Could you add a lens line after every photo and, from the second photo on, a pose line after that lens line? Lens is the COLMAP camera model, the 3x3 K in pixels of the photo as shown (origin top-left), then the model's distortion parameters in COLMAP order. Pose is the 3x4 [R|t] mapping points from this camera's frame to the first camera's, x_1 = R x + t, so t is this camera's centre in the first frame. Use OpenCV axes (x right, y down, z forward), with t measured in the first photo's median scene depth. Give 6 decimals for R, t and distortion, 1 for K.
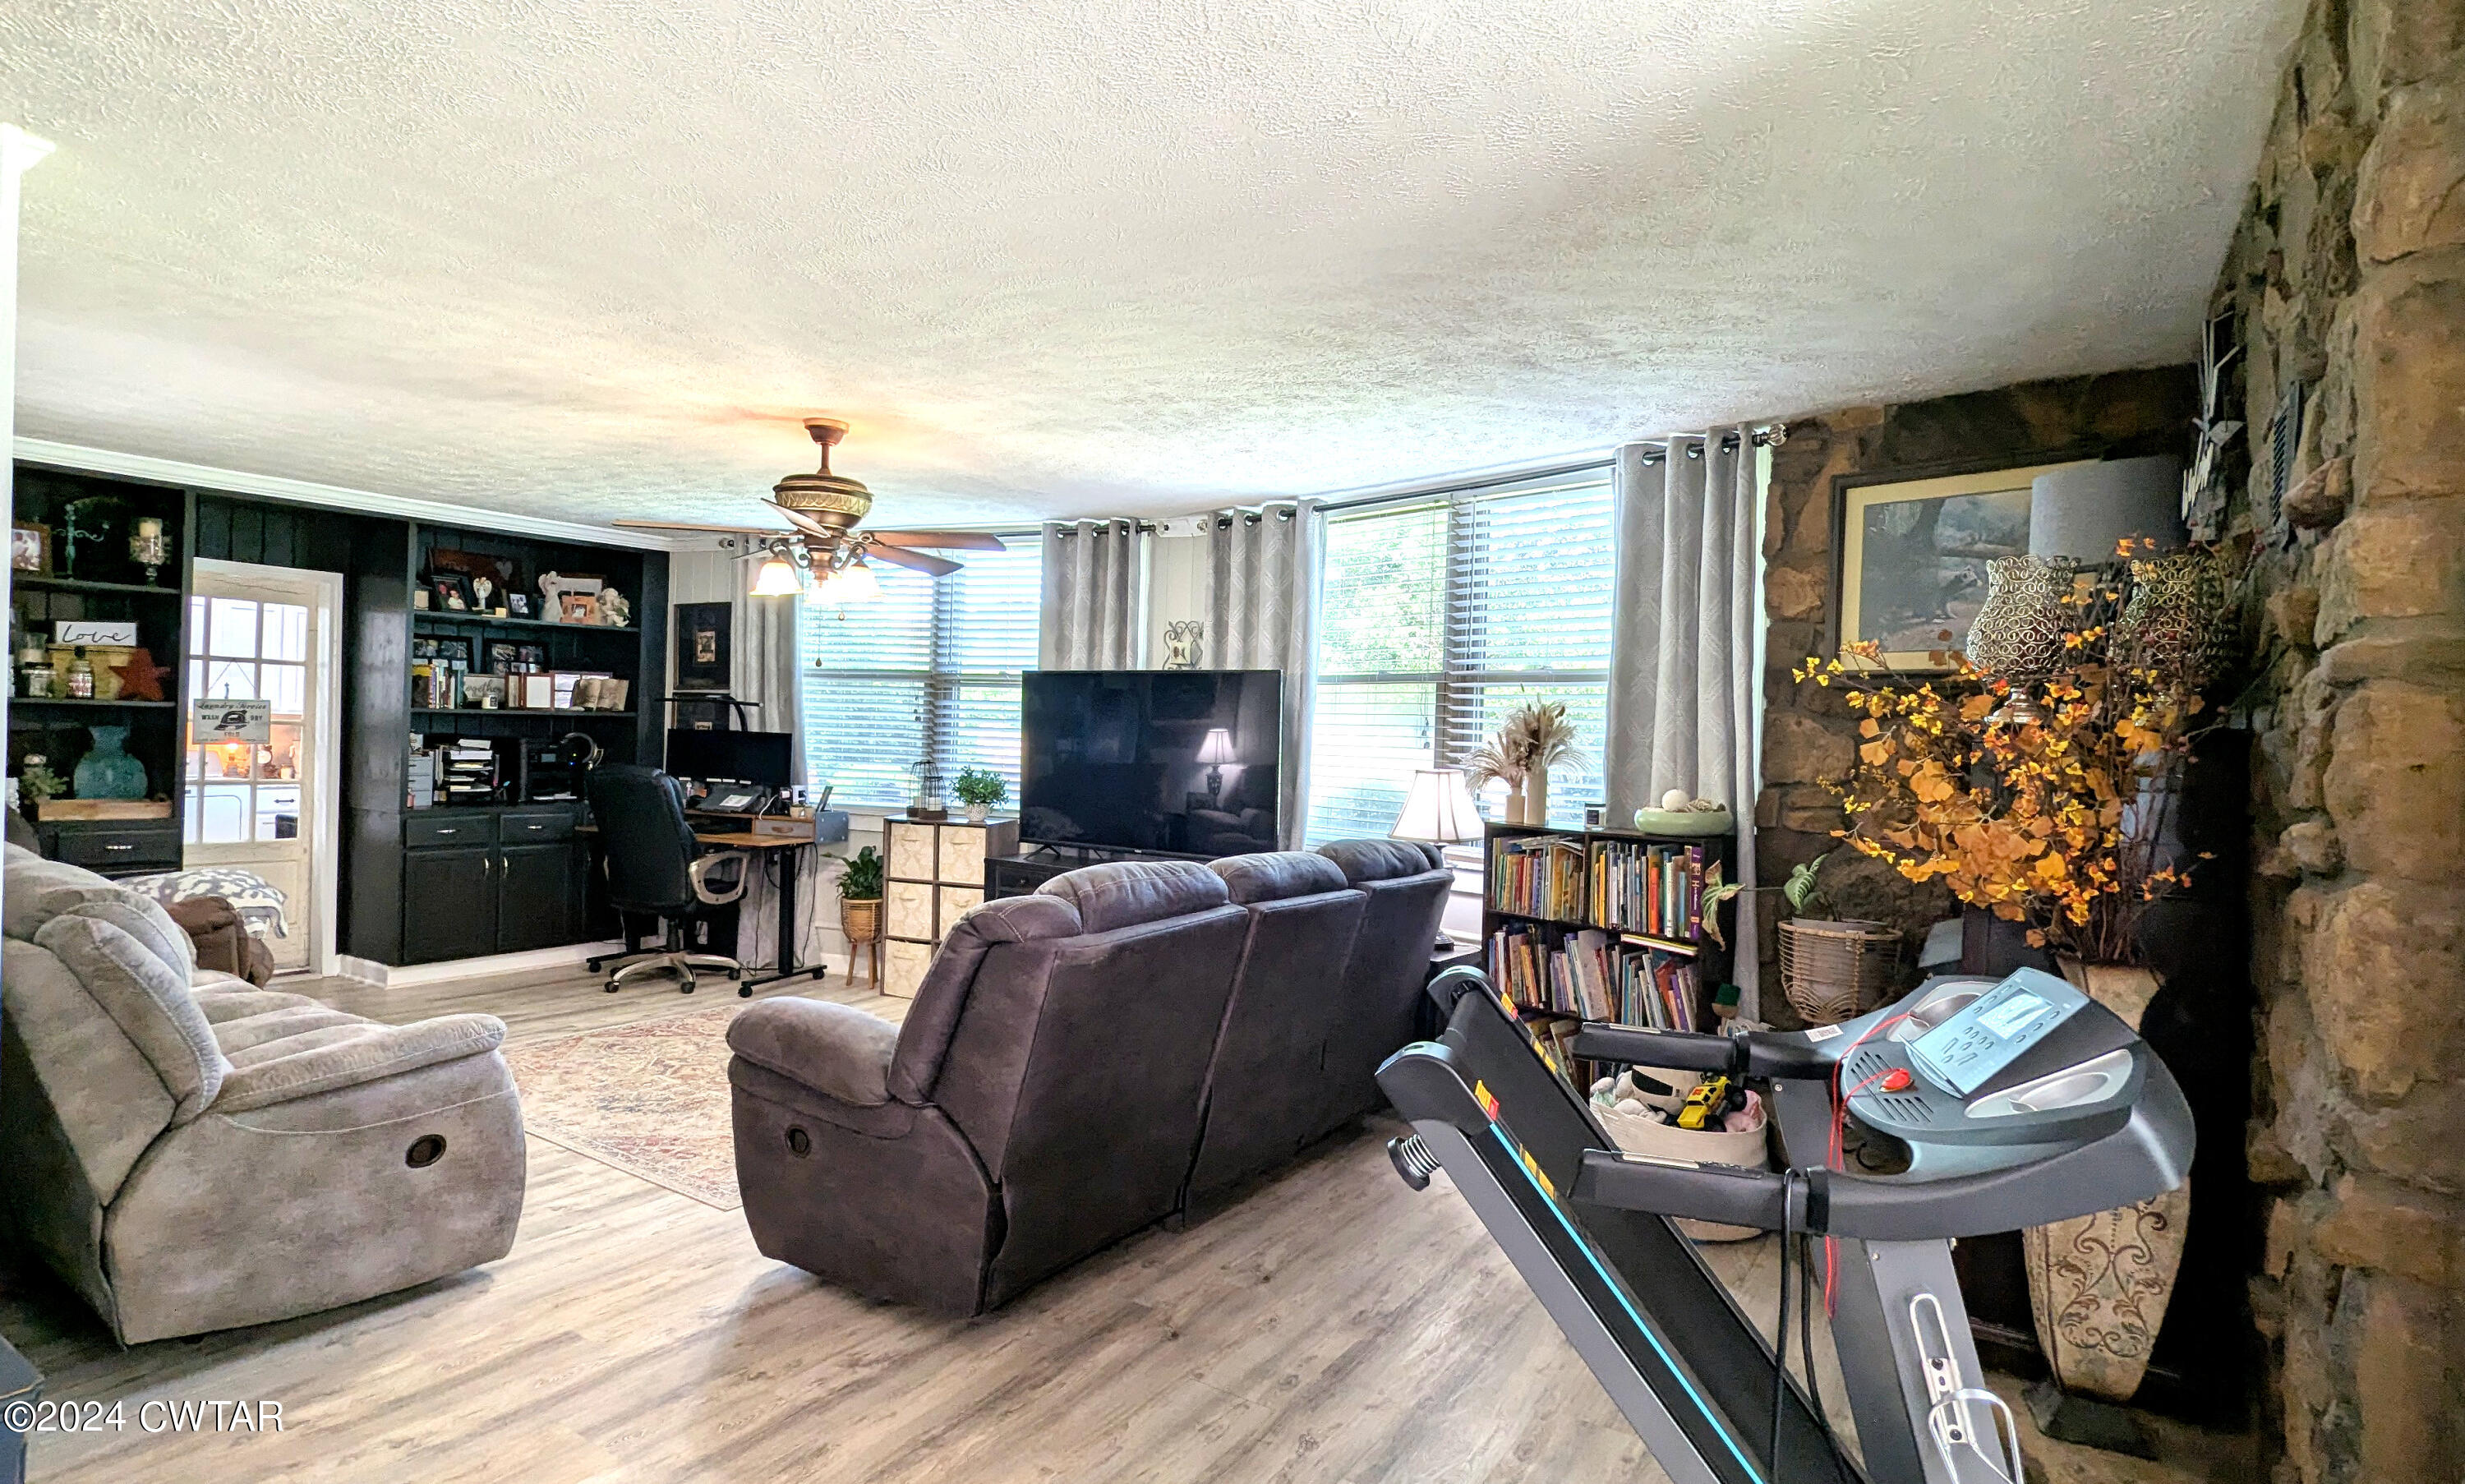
lens RADIAL K [[1255.7, 0, 1185.3], [0, 1255.7, 743.8], [0, 0, 1]] dist [-0.001296, 0.001623]
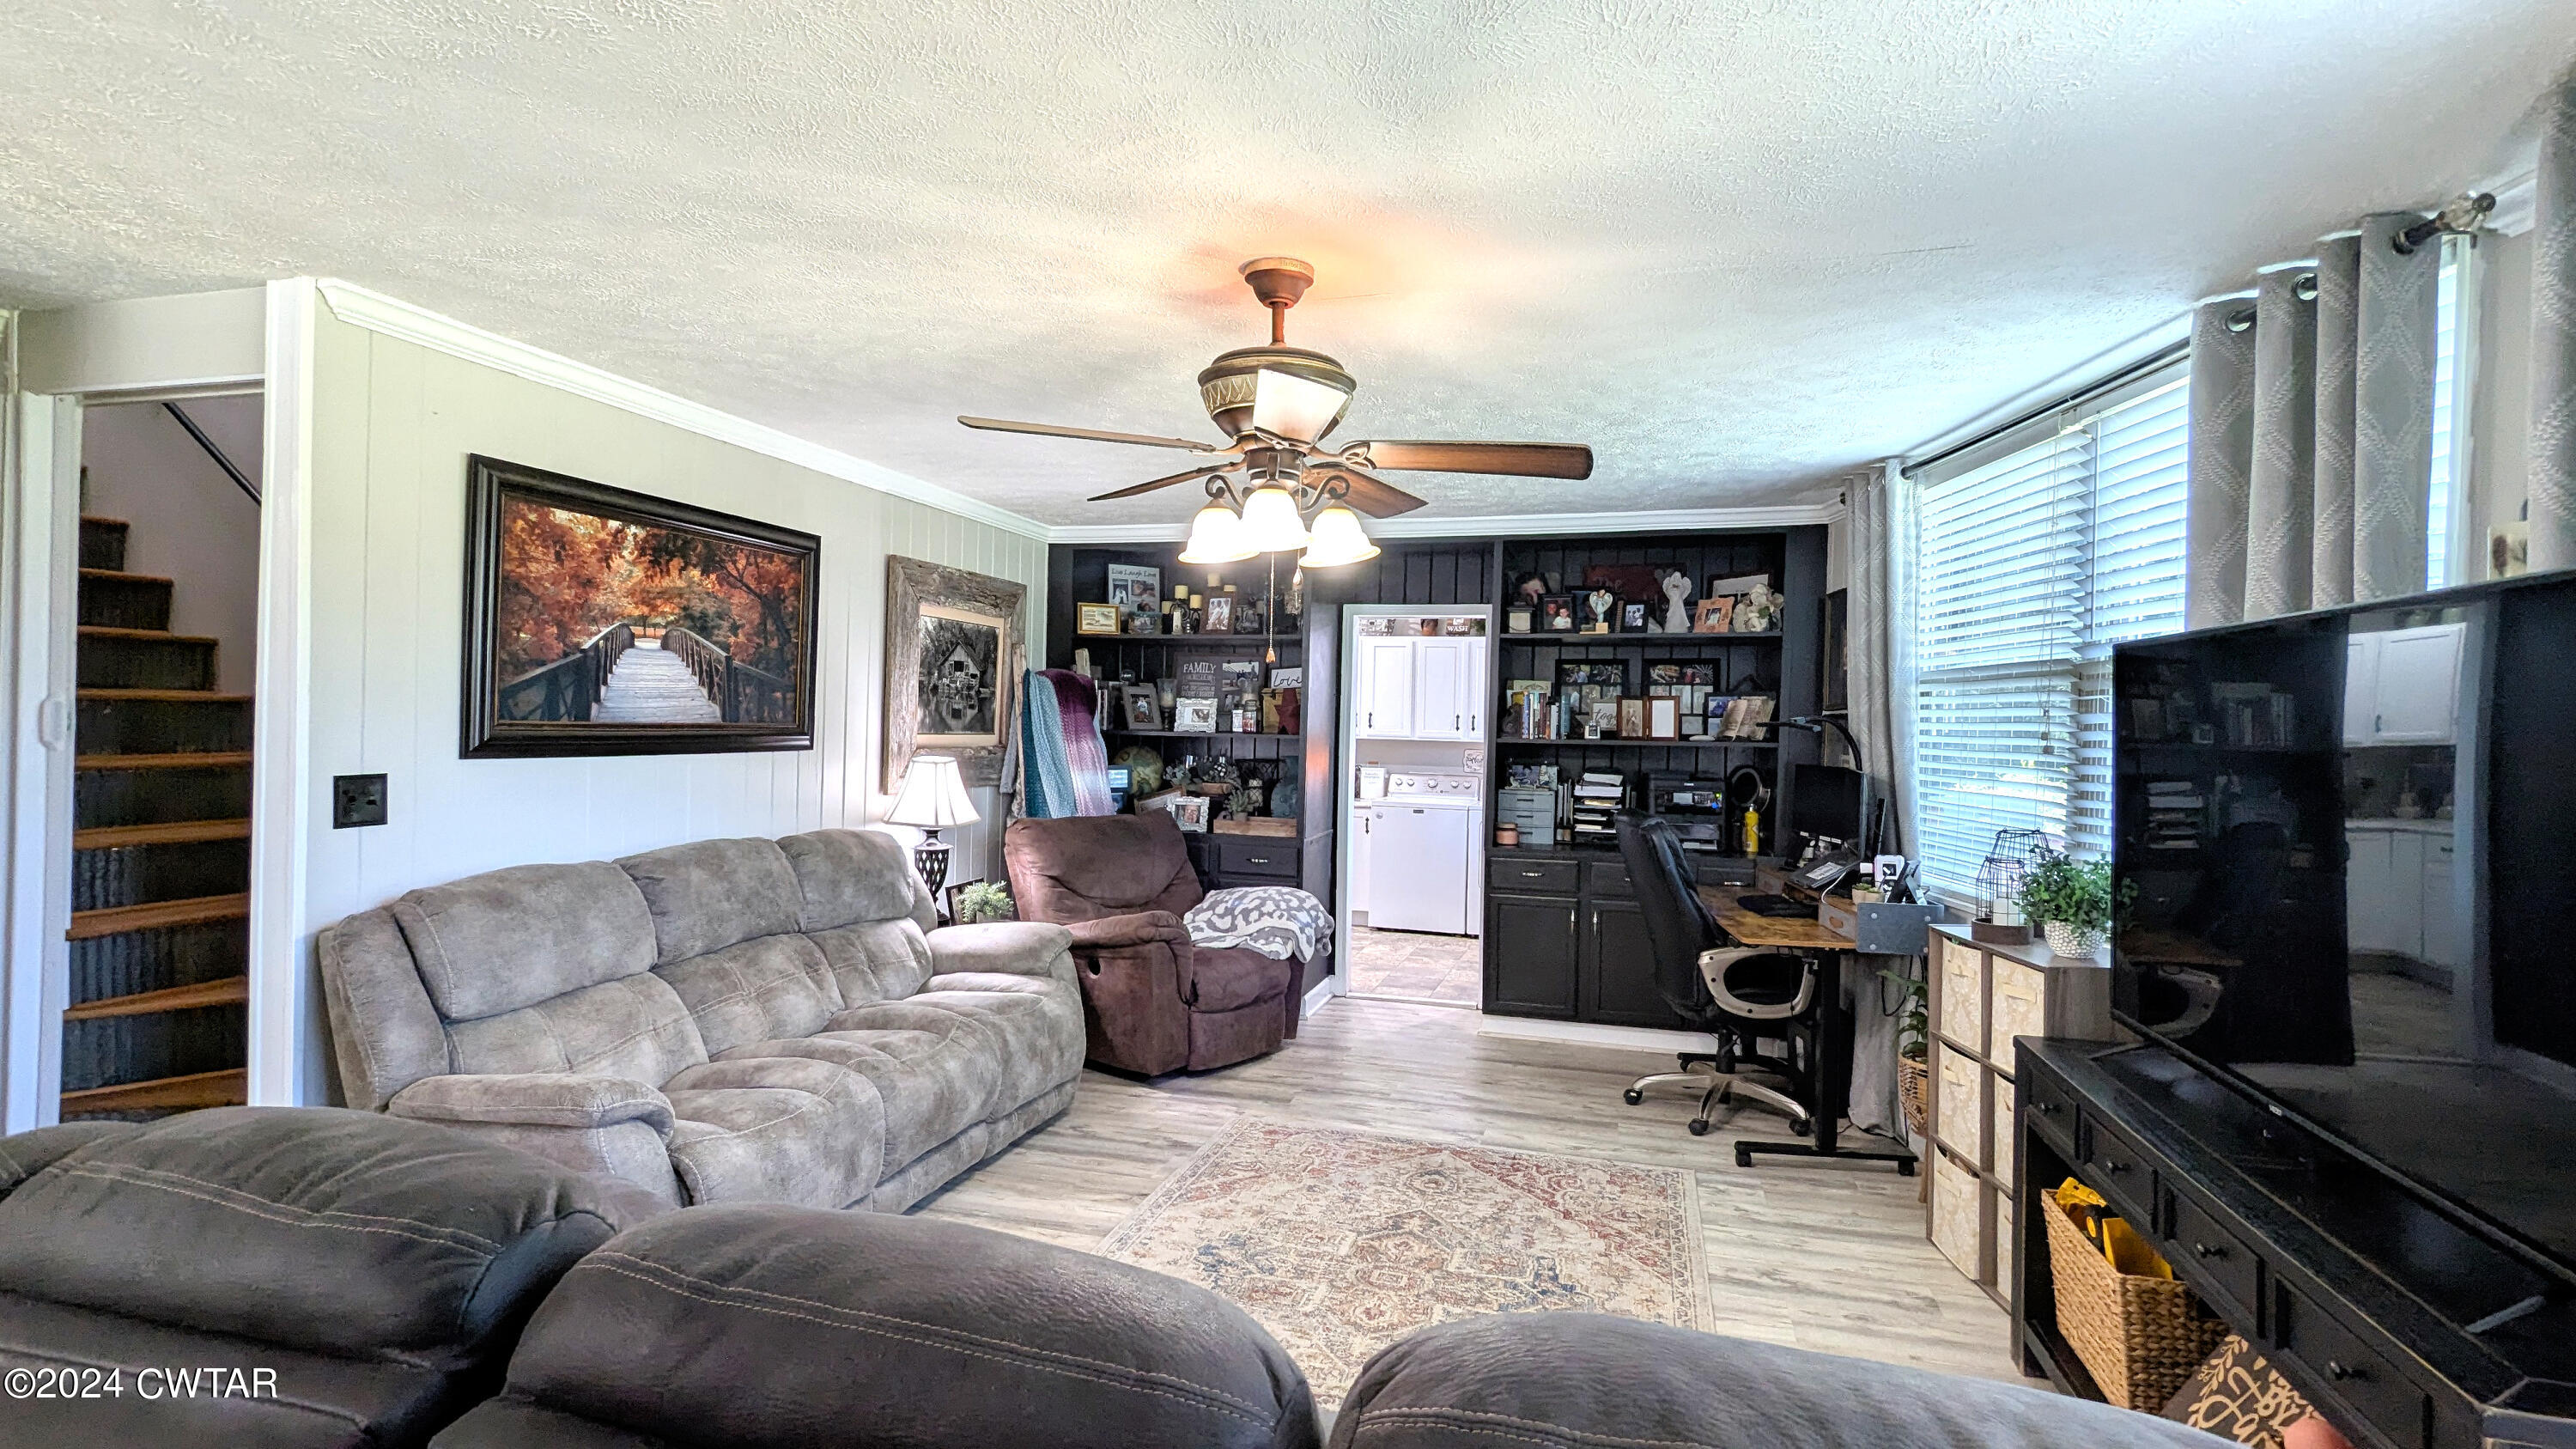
lens RADIAL K [[1212.7, 0, 1280.2], [0, 1212.7, 731.1], [0, 0, 1]] dist [-0.002641, 0.000707]
pose [[0.315723, -0.016540, -0.948707, 0.206580], [-0.019409, 0.999526, -0.023885, -0.010434], [0.948653, 0.025954, 0.315252, 0.612886]]
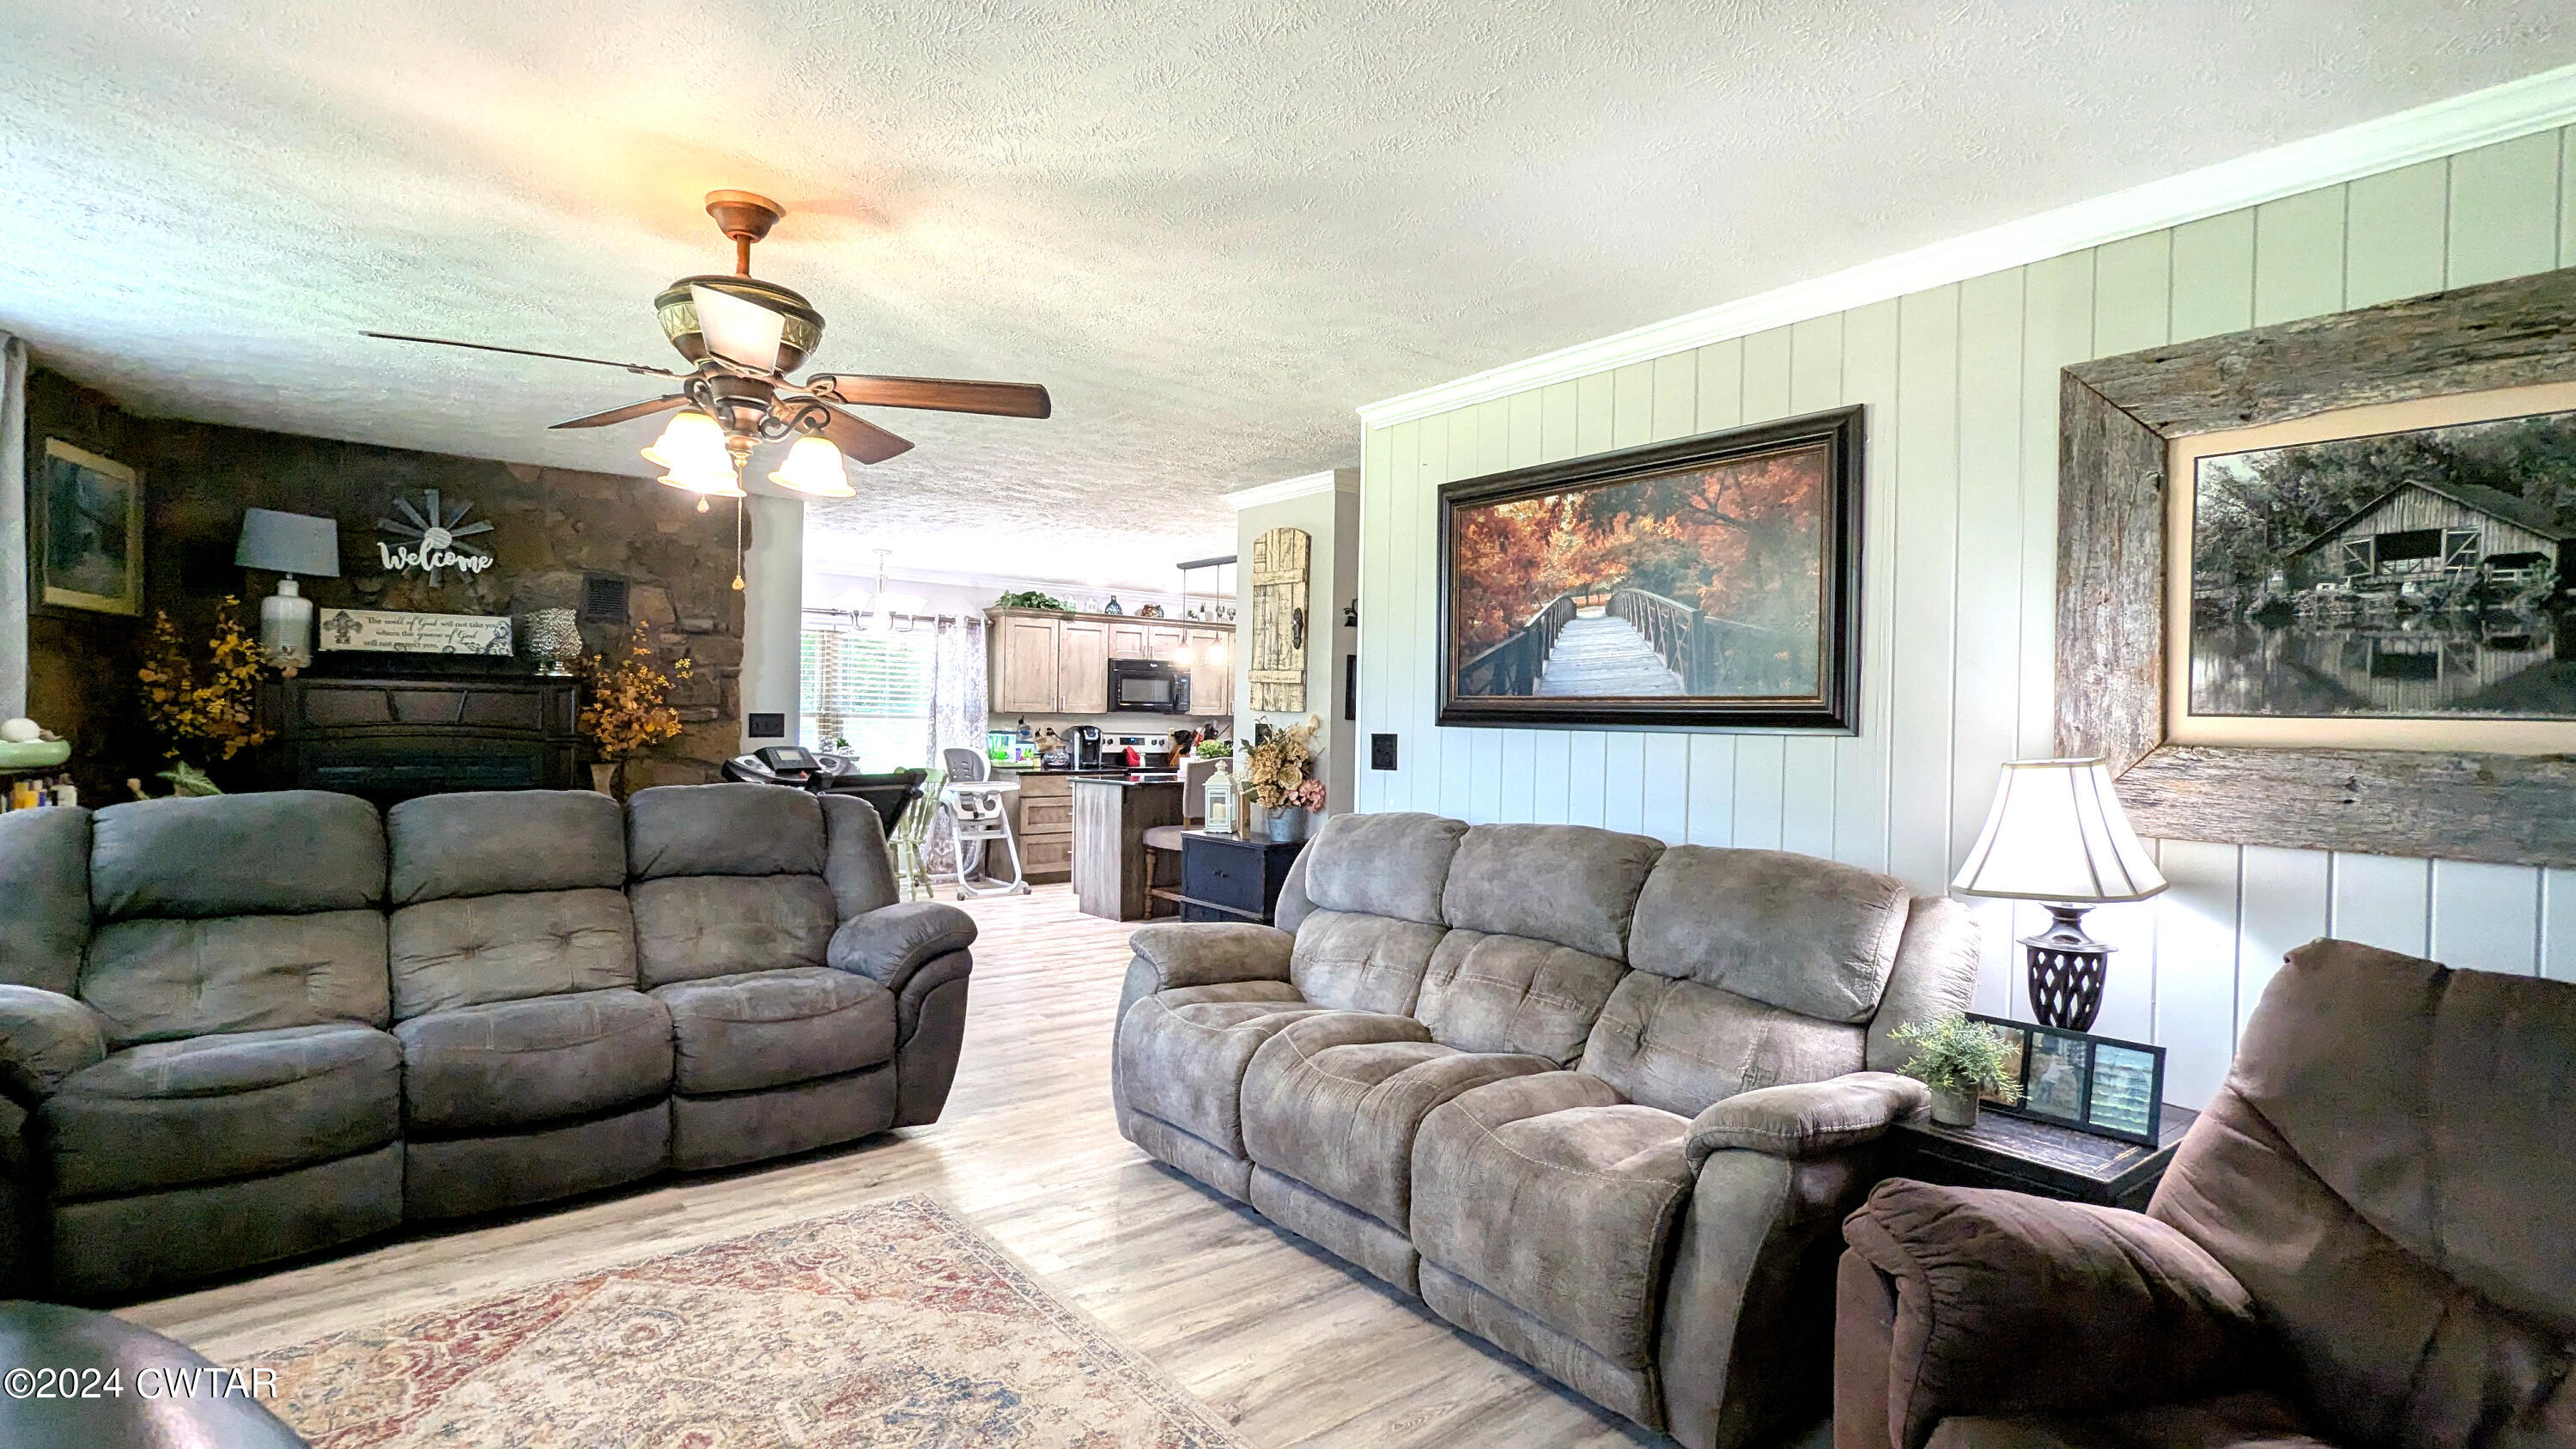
lens RADIAL K [[1212.7, 0, 1293.6], [0, 1212.7, 732.5], [0, 0, 1]] dist [-0.002641, 0.000707]
pose [[-0.956296, -0.052363, 0.287673, -0.550731], [-0.046034, 0.998527, 0.028726, -0.016260], [-0.288754, 0.014228, -0.957298, 1.124829]]
